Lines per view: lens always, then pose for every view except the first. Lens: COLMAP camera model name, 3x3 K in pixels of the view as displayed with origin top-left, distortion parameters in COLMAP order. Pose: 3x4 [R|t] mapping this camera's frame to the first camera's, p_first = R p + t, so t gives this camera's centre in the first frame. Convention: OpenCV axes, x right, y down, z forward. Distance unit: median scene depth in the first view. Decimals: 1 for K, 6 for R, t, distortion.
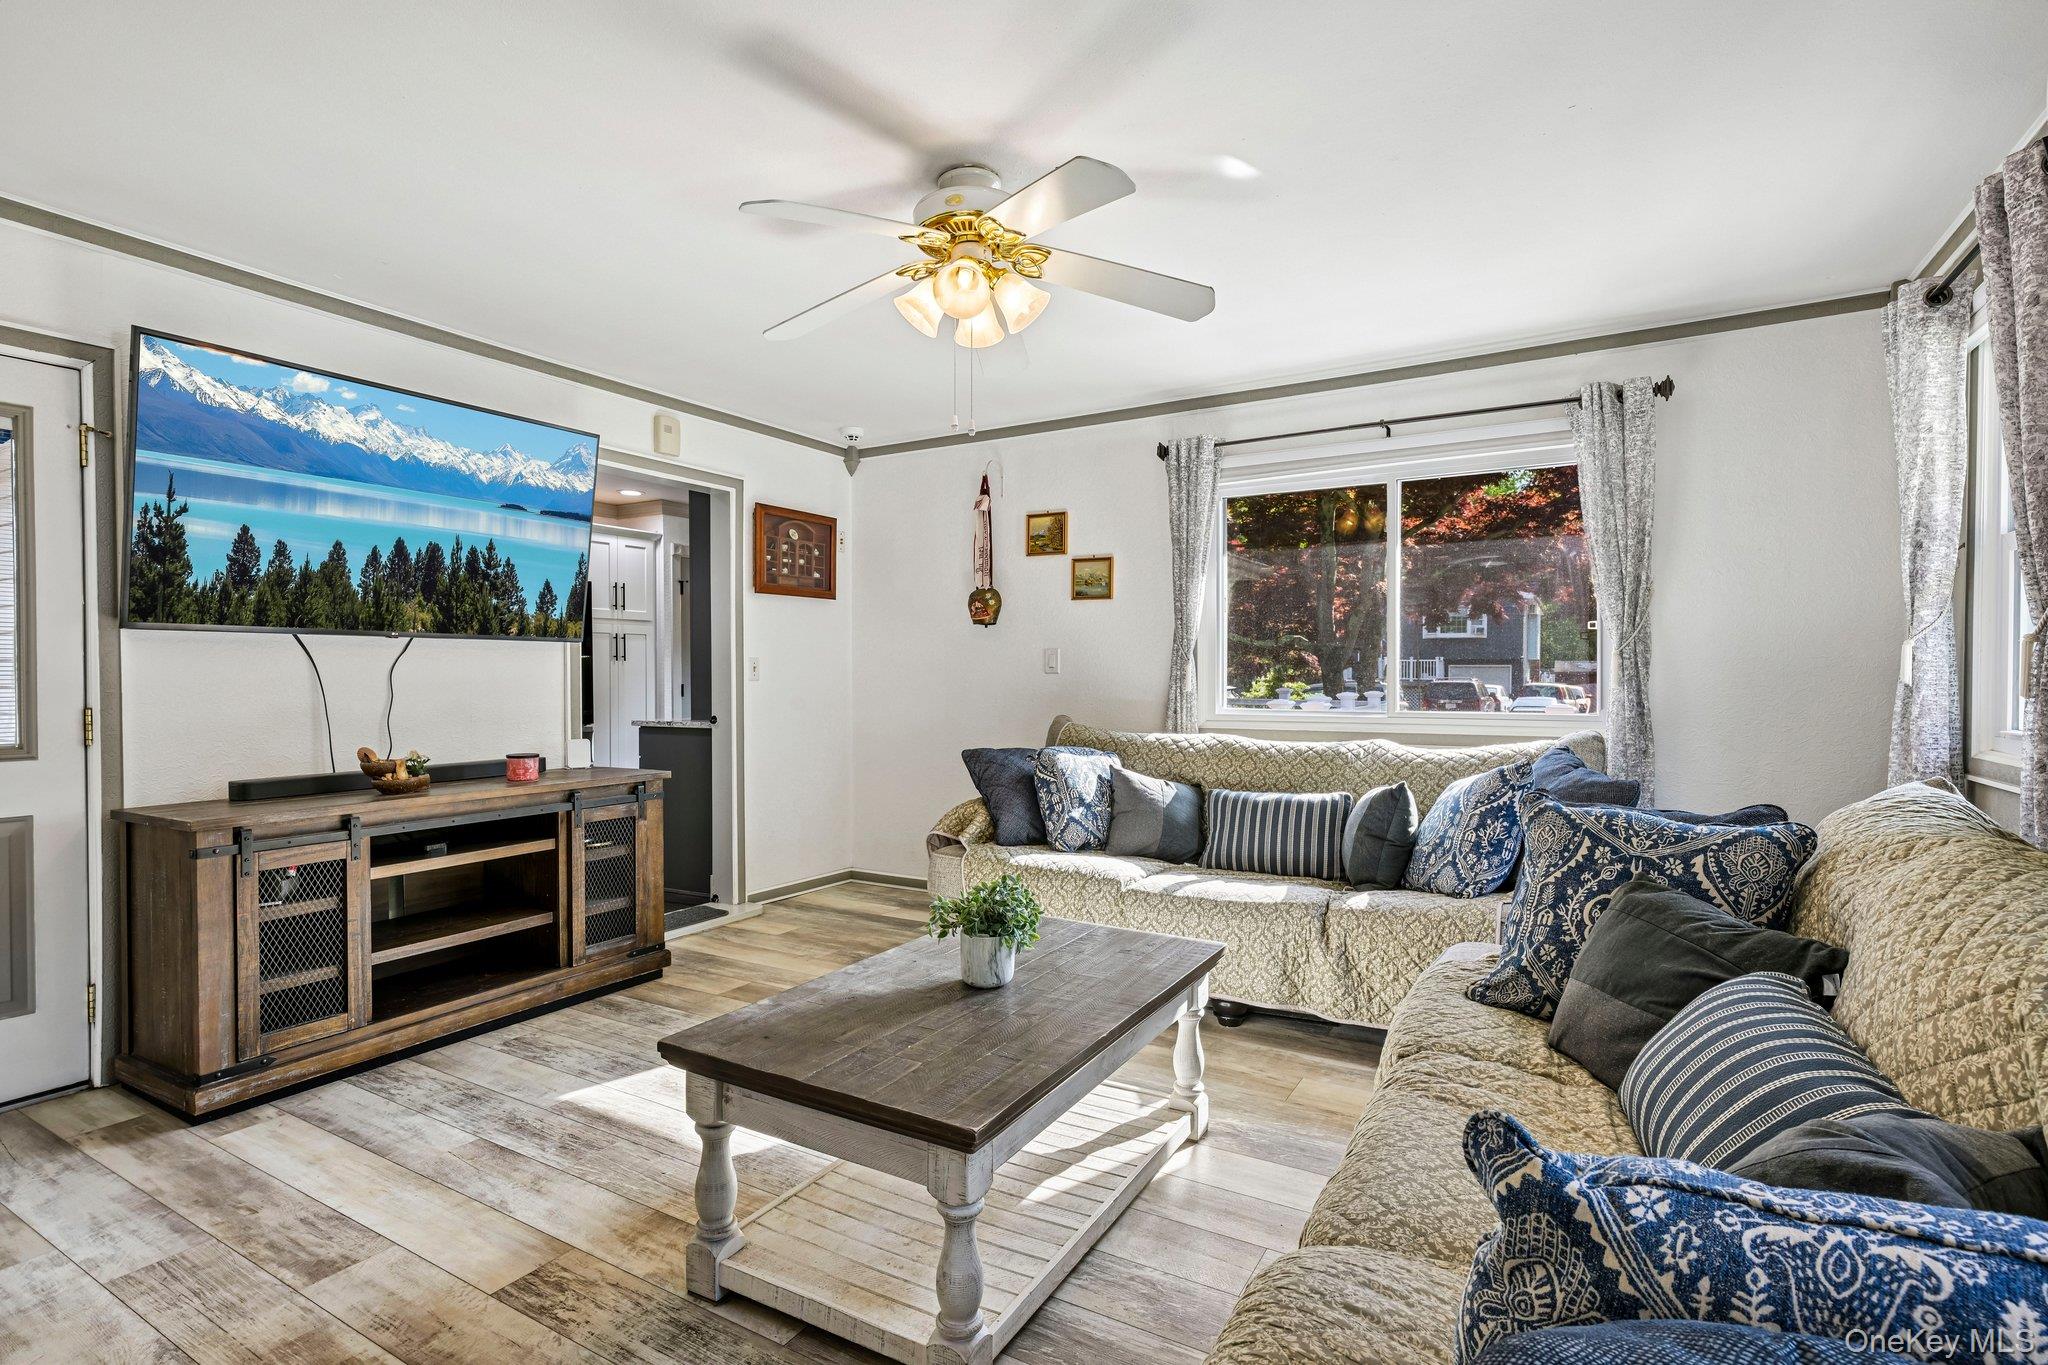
lens RADIAL K [[979.5, 0, 1012.3], [0, 979.5, 692.8], [0, 0, 1]] dist [0.000861, -0.000033]
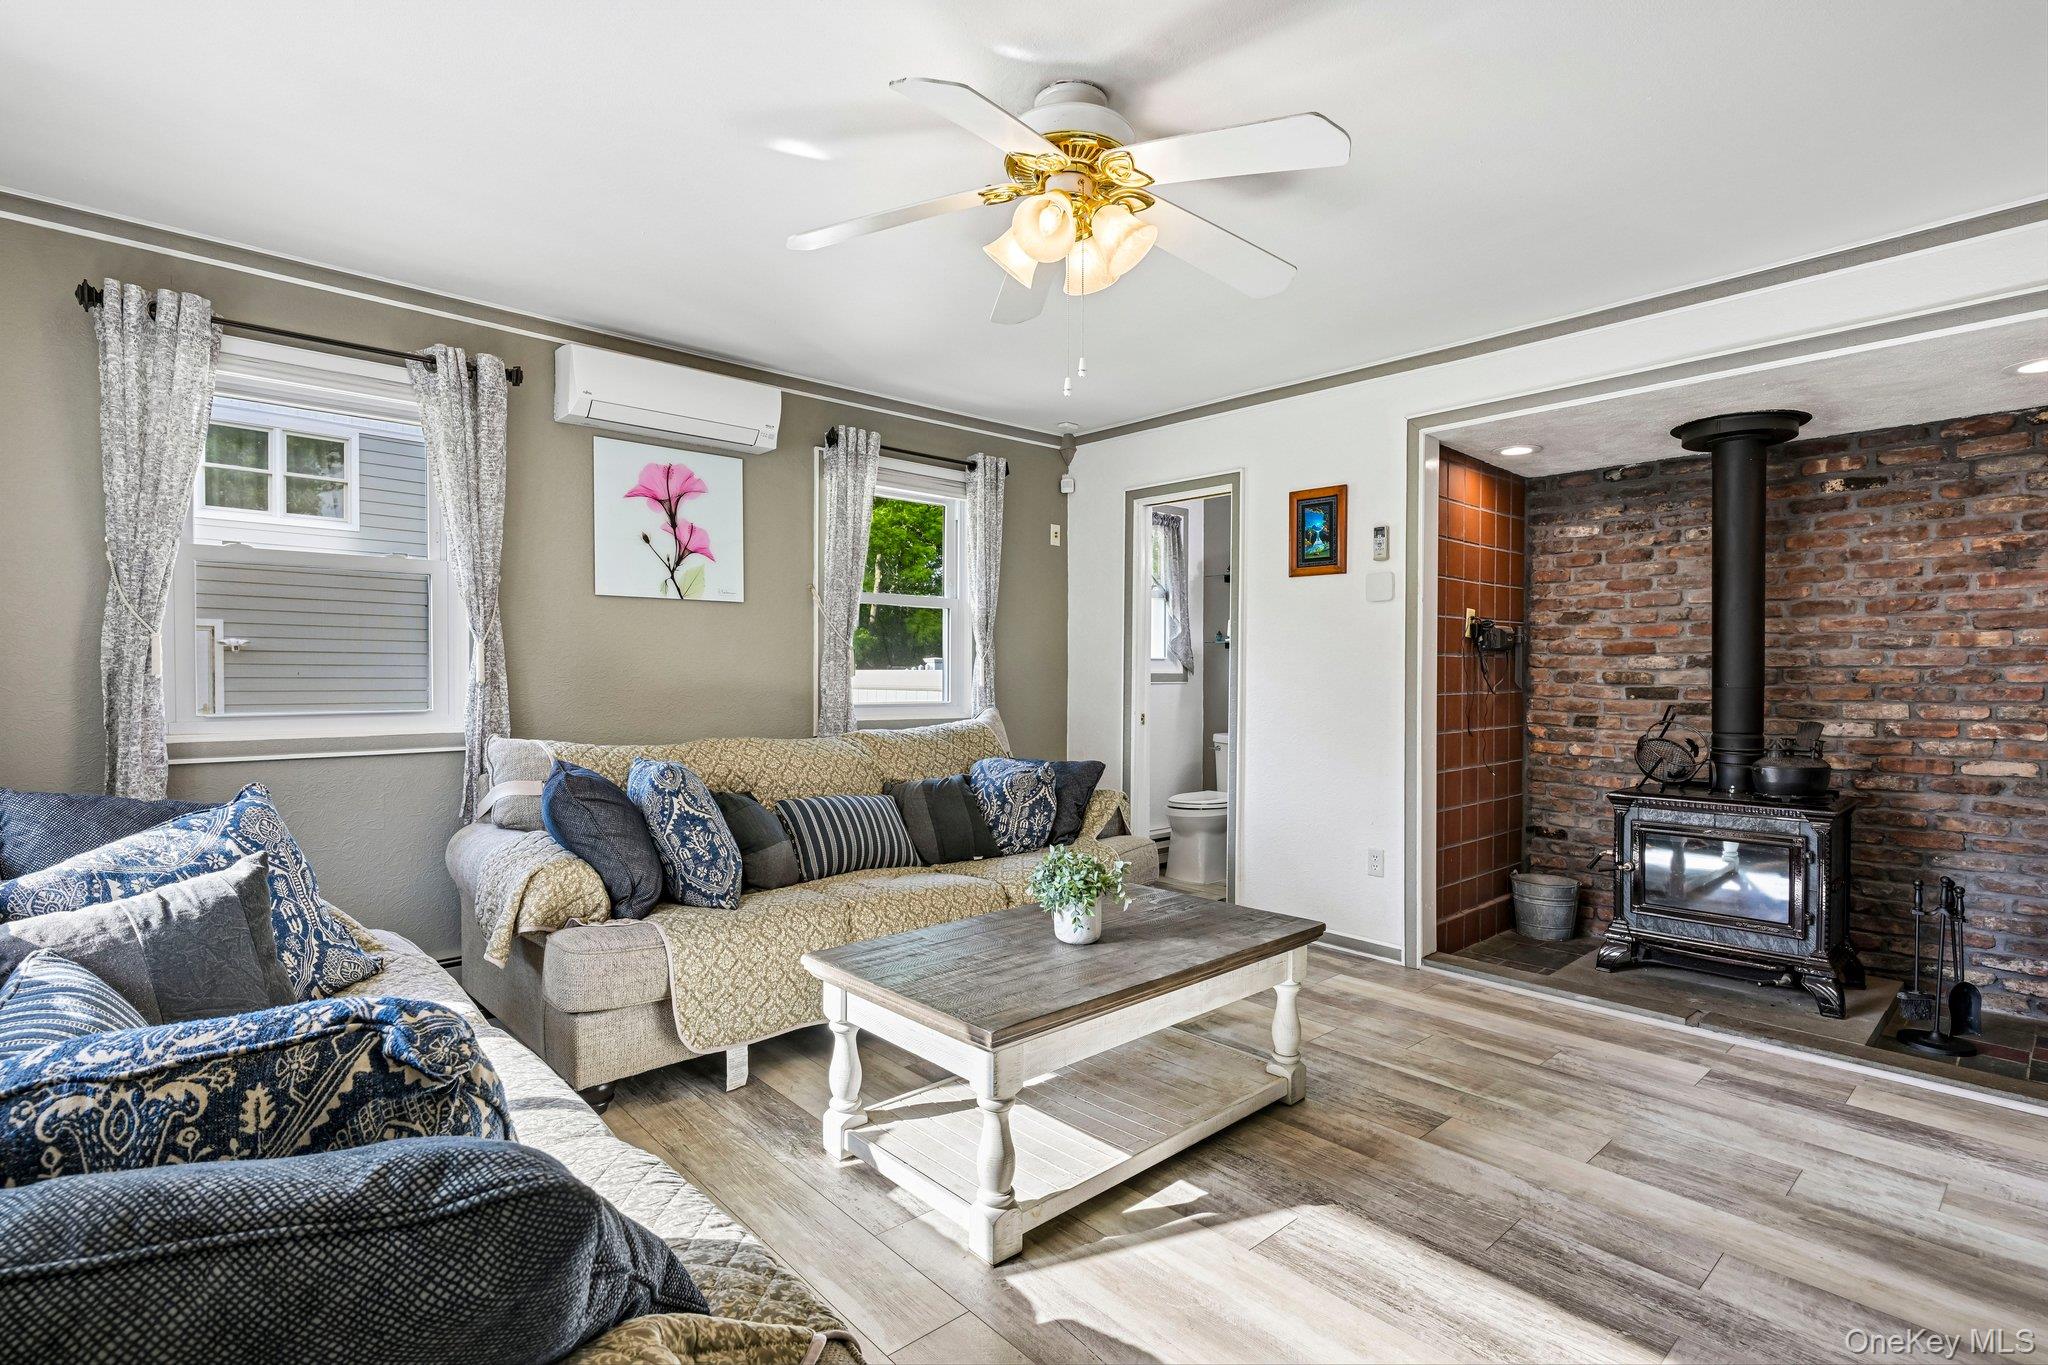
lens RADIAL K [[979.5, 0, 1029.5], [0, 979.5, 679.8], [0, 0, 1]] dist [0.000861, -0.000033]
pose [[-0.956834, -0.006677, 0.290557, -0.153243], [0.000771, 0.999674, 0.025510, -0.019168], [-0.290633, 0.024633, -0.956518, 1.067324]]
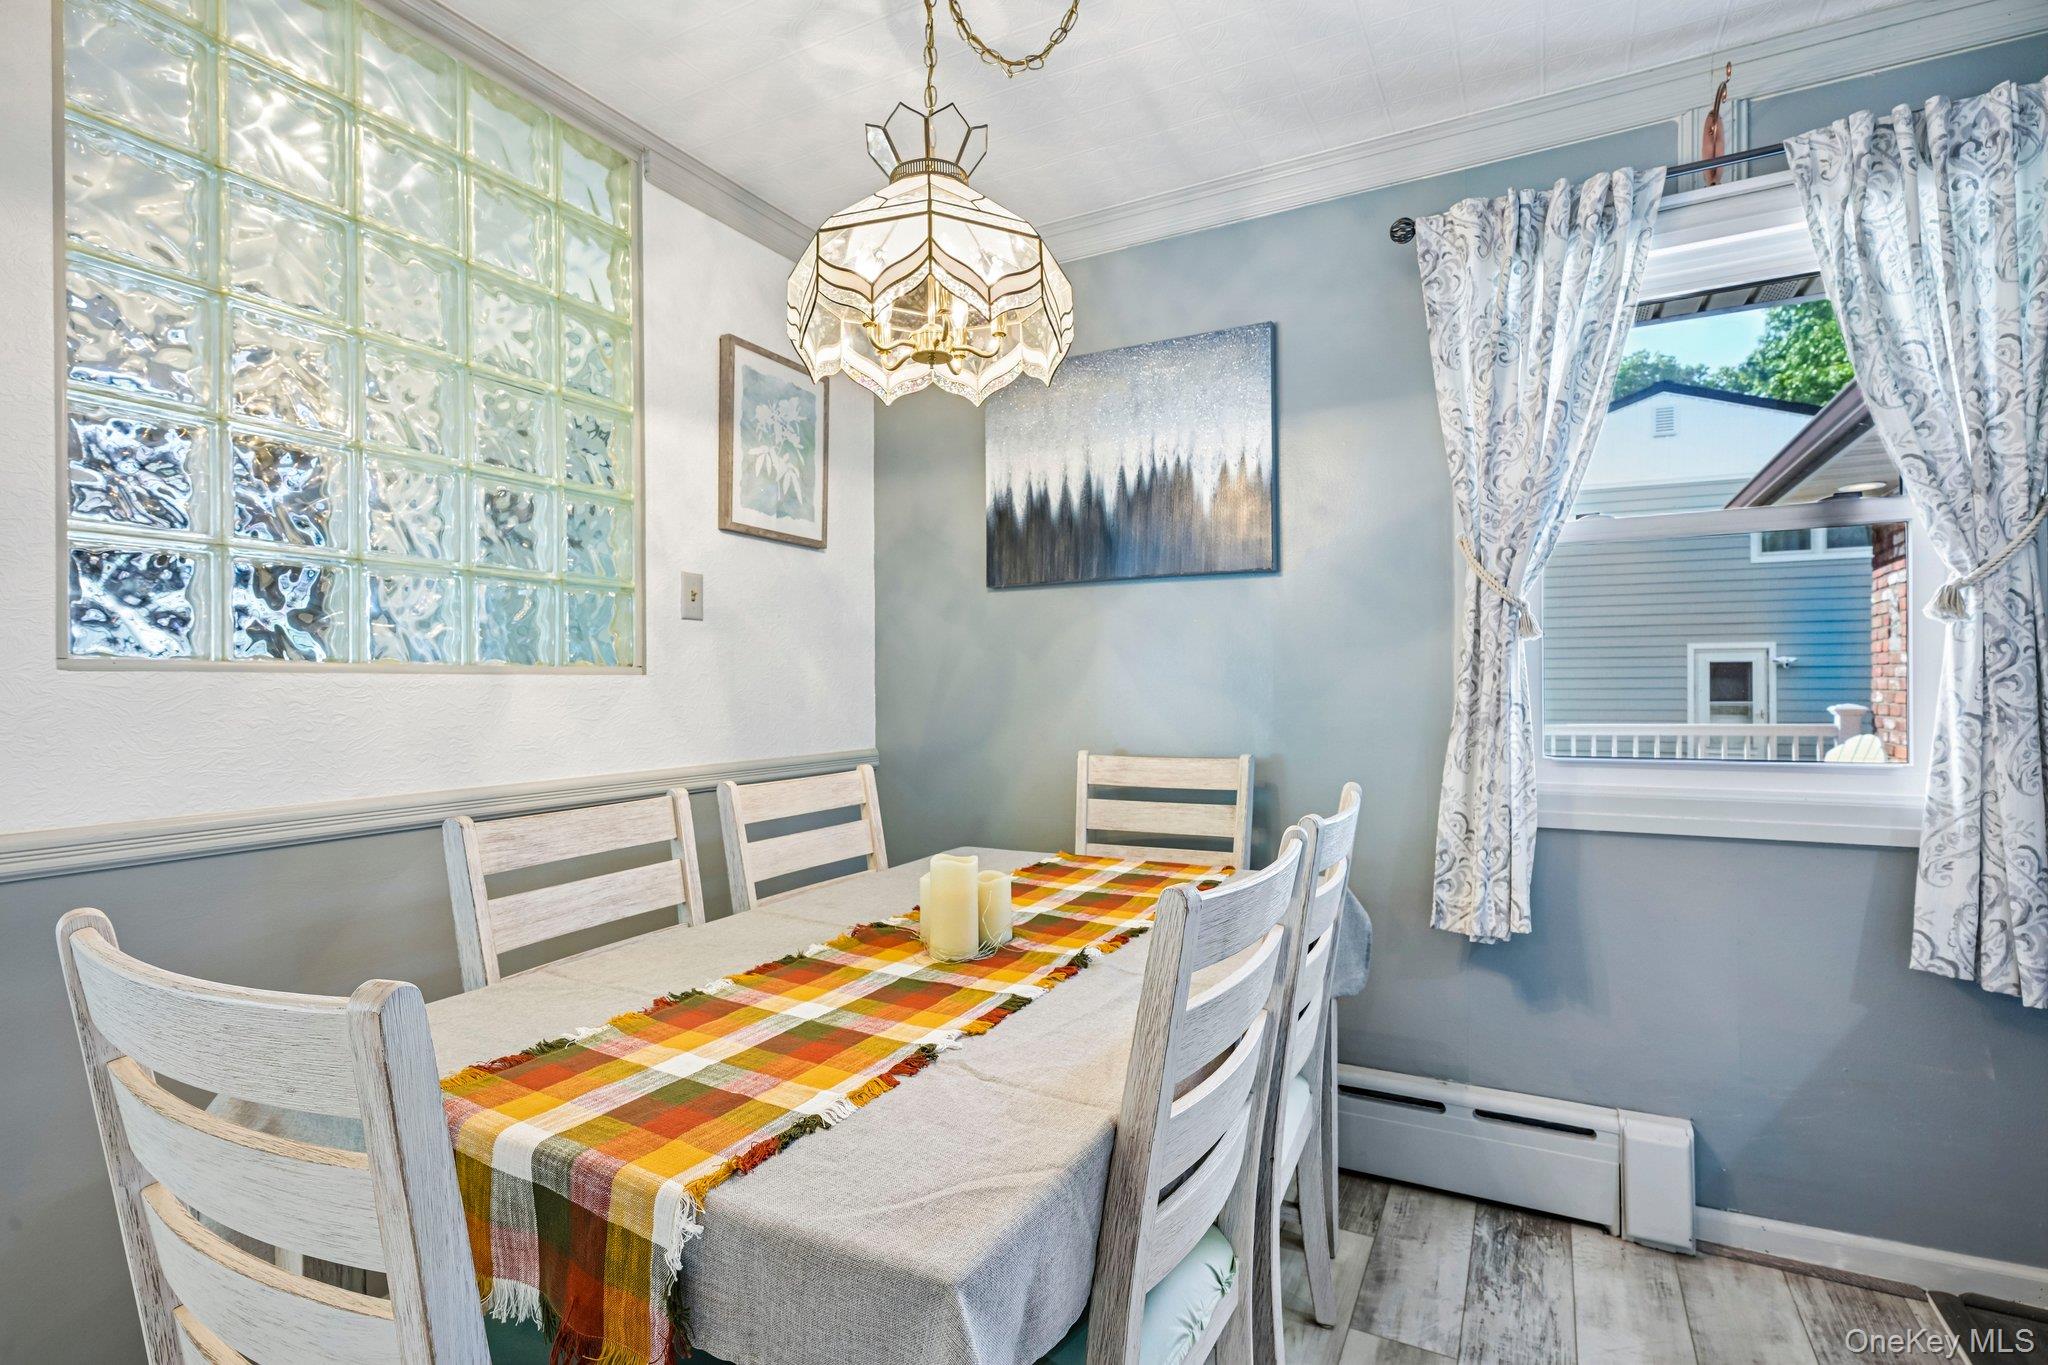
lens RADIAL K [[979.5, 0, 1013.3], [0, 979.5, 685.2], [0, 0, 1]] dist [0.000861, -0.000033]
pose [[-0.037252, -0.000827, 0.999306, -0.528536], [0.023394, 0.999725, 0.001699, -0.038581], [-0.999032, 0.023441, -0.037223, 1.901337]]
